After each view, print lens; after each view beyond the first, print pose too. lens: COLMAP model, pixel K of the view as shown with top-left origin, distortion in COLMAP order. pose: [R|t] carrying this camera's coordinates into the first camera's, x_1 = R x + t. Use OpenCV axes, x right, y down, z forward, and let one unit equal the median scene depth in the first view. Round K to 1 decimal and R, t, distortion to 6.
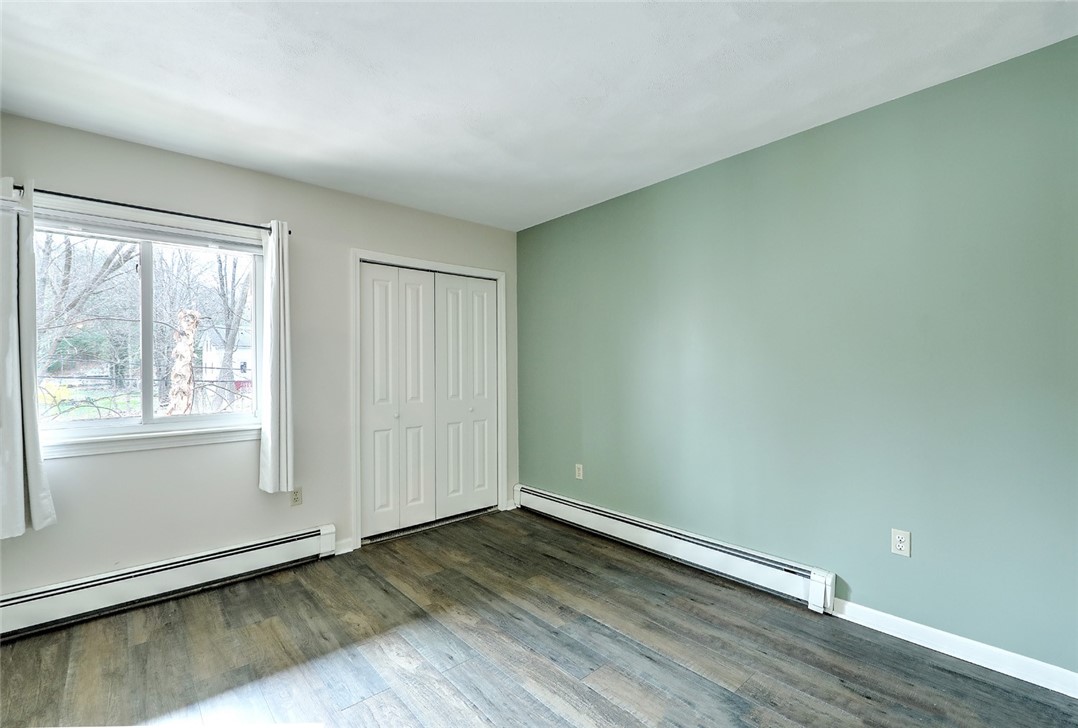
lens RADIAL K [[485.7, 0, 538.8], [0, 485.7, 365.5], [0, 0, 1]] dist [0.012120, -0.000896]
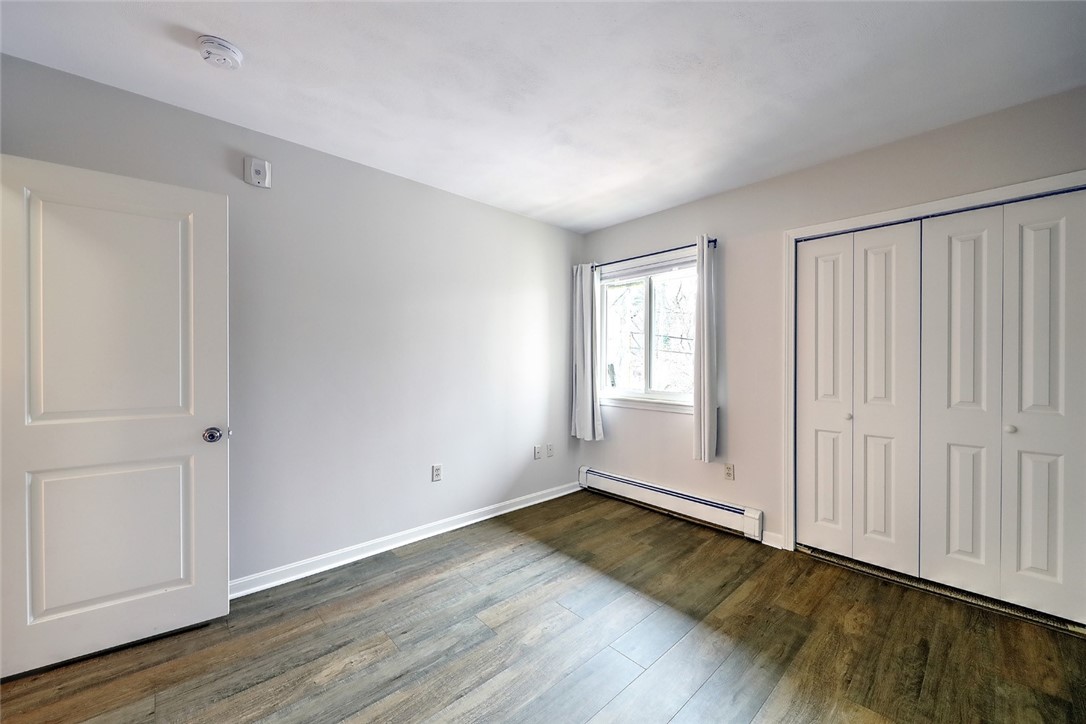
lens RADIAL K [[414.2, 0, 542.5], [0, 414.2, 362.1], [0, 0, 1]] dist [-0.001150, -0.000632]
pose [[0.013200, 0.008345, -0.999878, 0.484025], [-0.003332, 0.999960, 0.008302, 0.009177], [0.999907, 0.003222, 0.013227, 0.598288]]
